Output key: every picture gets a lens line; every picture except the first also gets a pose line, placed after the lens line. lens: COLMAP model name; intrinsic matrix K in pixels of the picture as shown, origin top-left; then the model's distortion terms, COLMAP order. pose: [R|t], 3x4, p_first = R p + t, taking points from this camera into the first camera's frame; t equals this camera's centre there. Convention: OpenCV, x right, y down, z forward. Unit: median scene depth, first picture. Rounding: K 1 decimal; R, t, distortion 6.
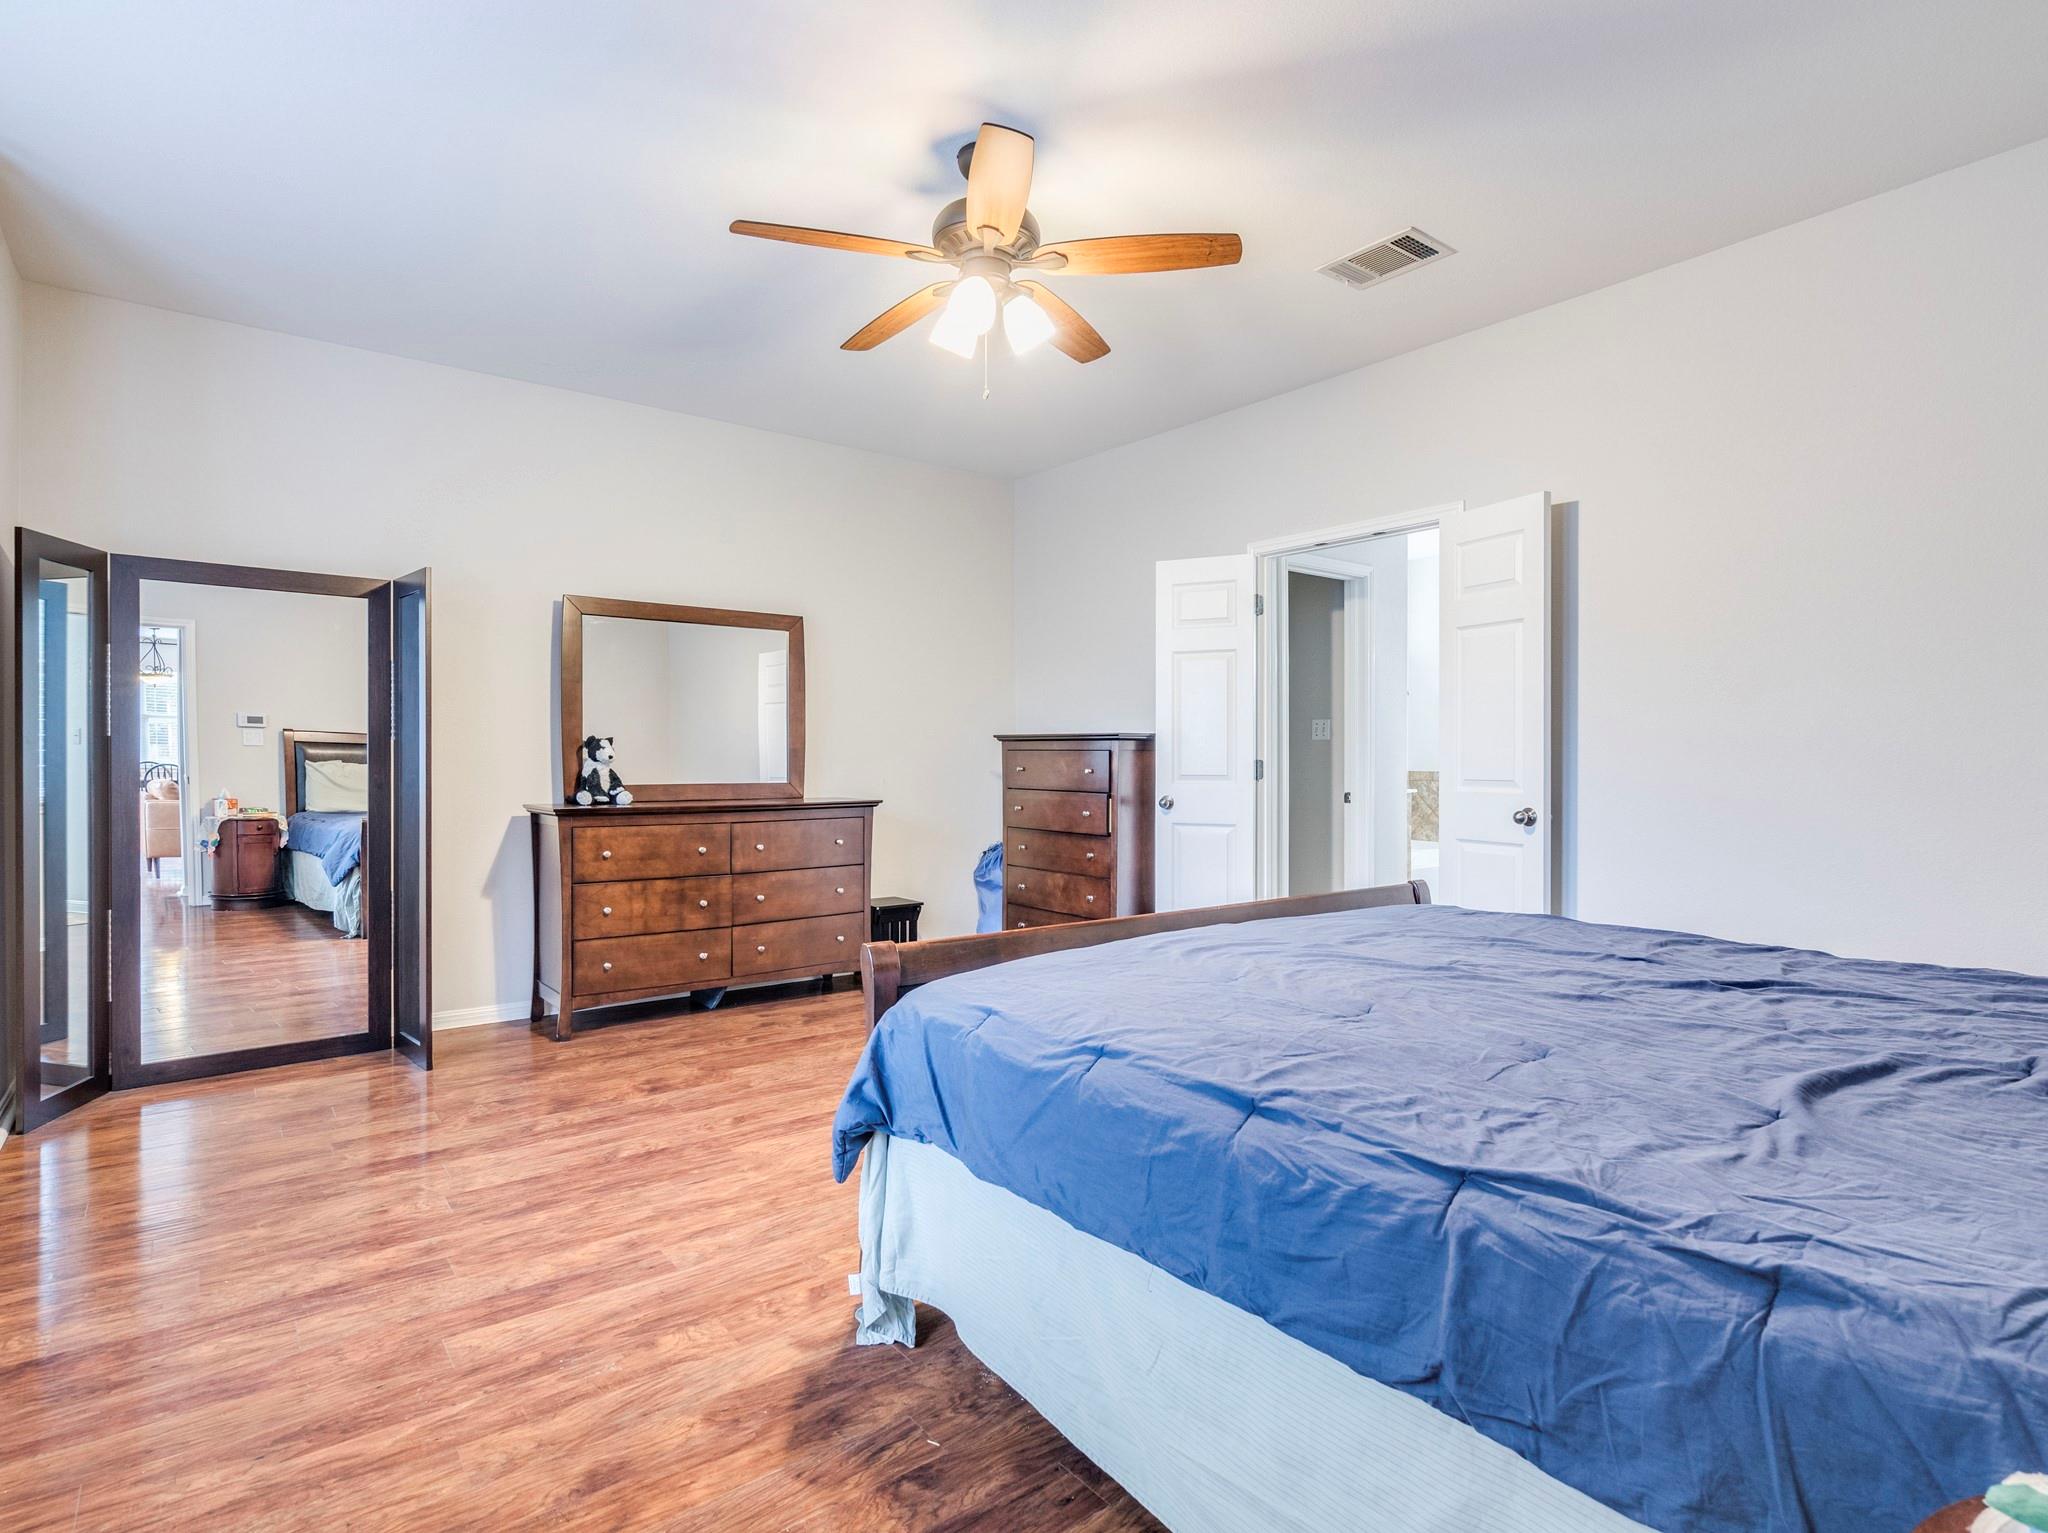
lens RADIAL K [[1045.6, 0, 1023.2], [0, 1045.6, 756.5], [0, 0, 1]] dist [-0.002533, 0.000017]
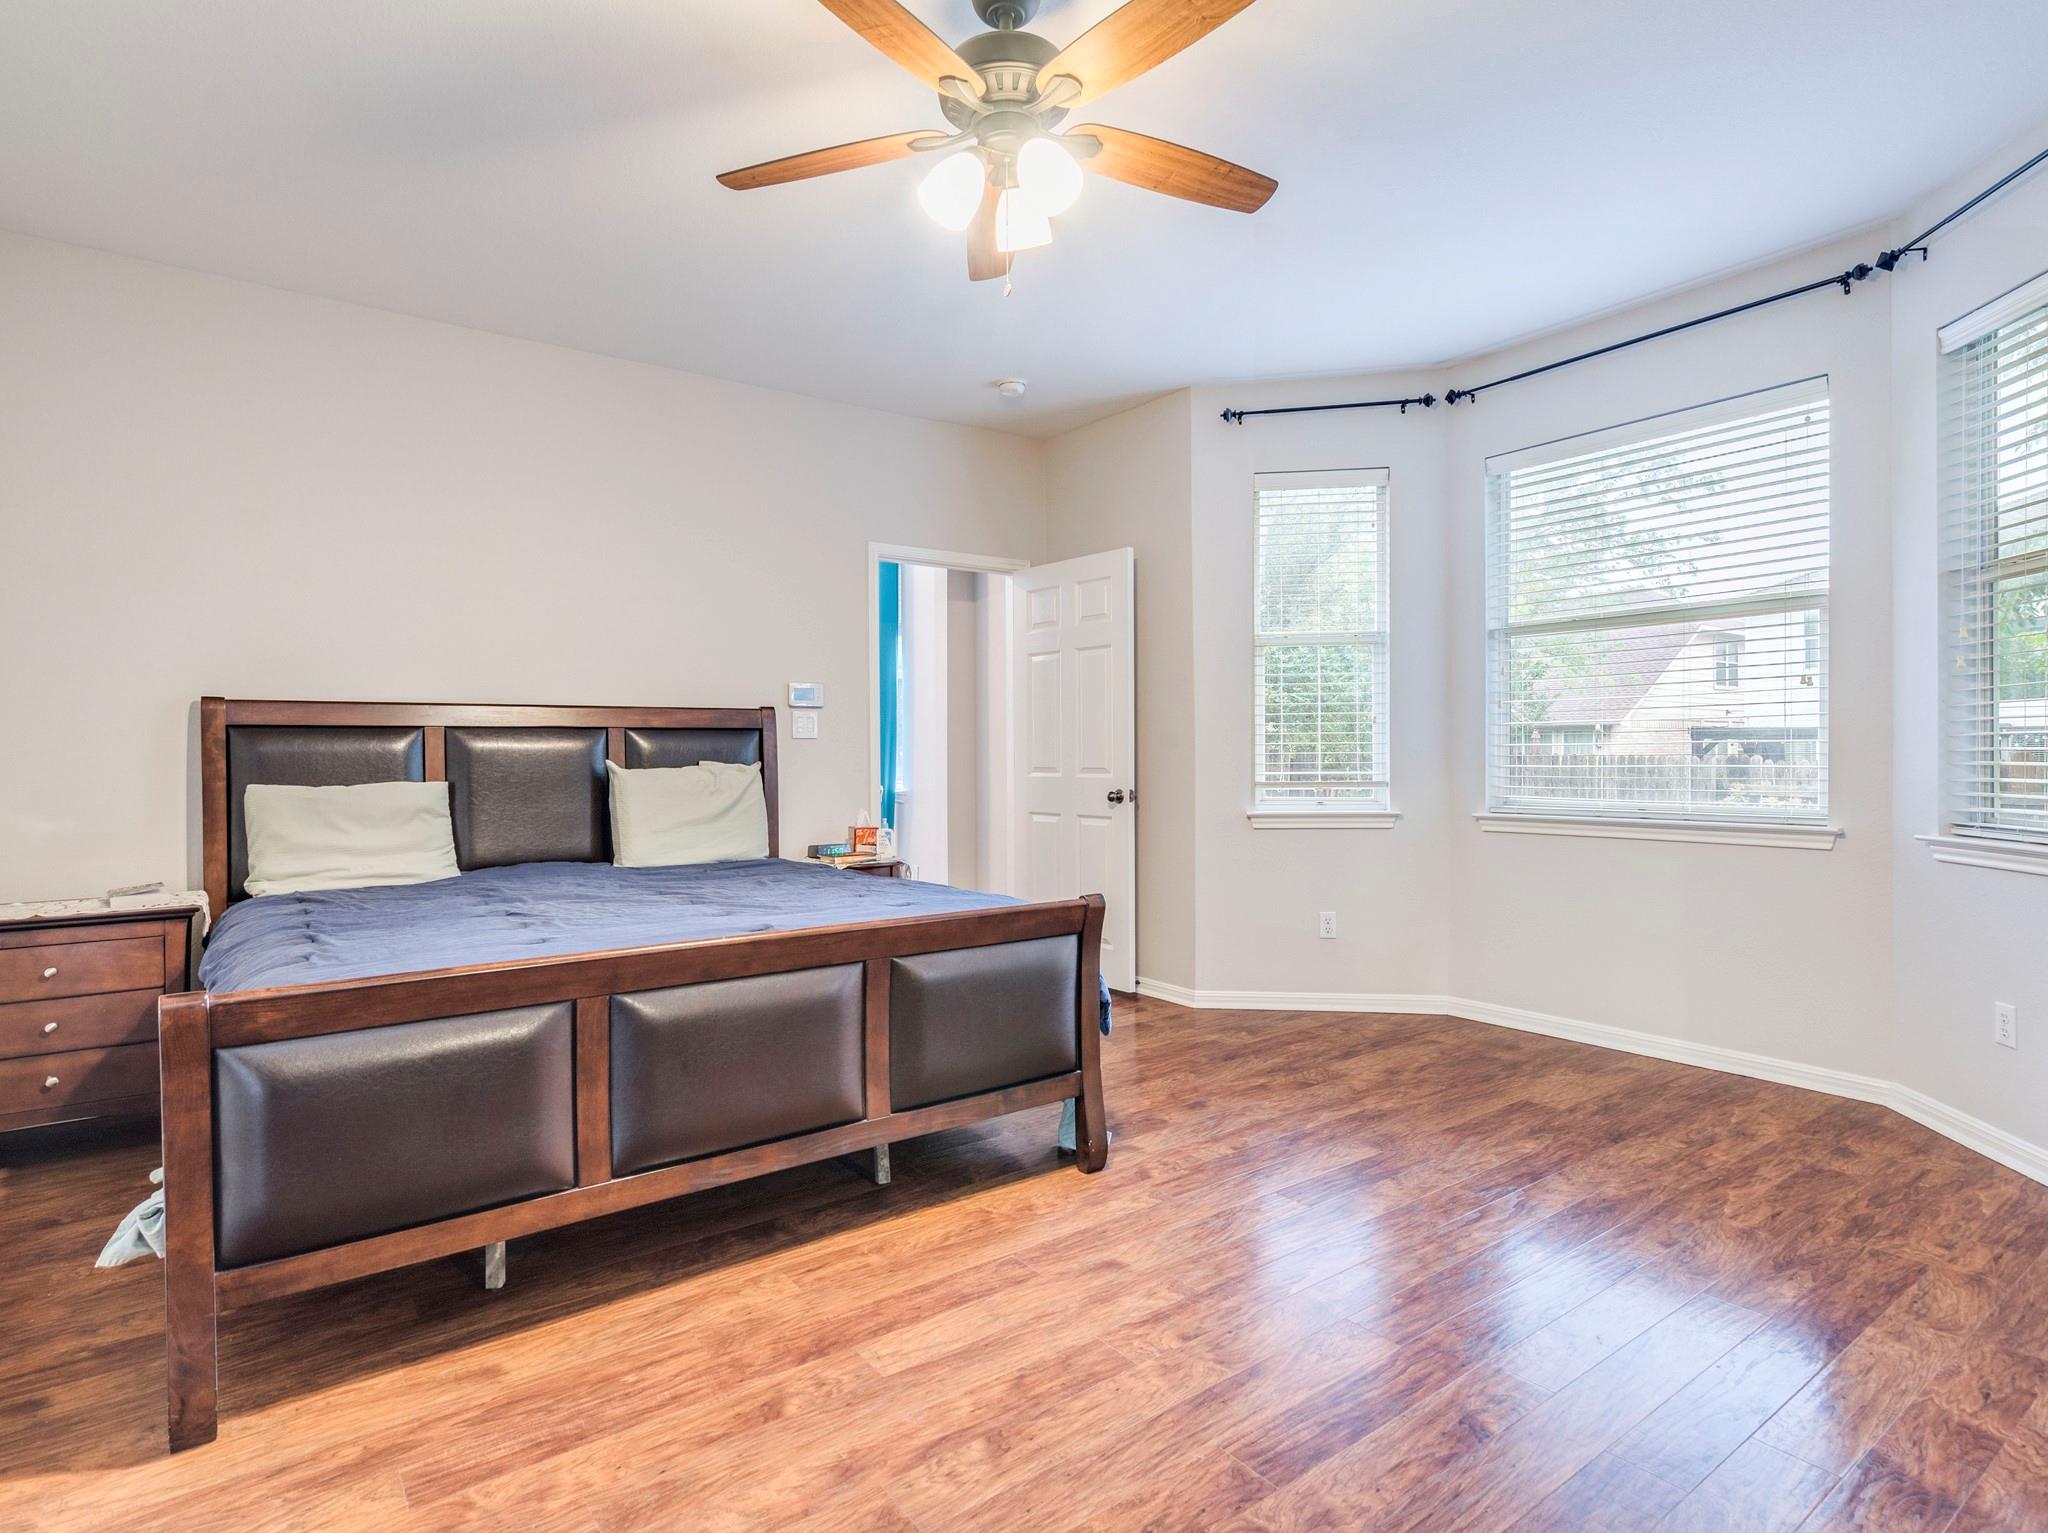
lens RADIAL K [[1045.6, 0, 1023.2], [0, 1045.6, 756.5], [0, 0, 1]] dist [-0.002533, 0.000017]
pose [[-0.999842, 0.002841, 0.017573, -0.087015], [0.002848, 0.999996, 0.000396, 0.004497], [-0.017572, 0.000446, -0.999846, 2.632184]]
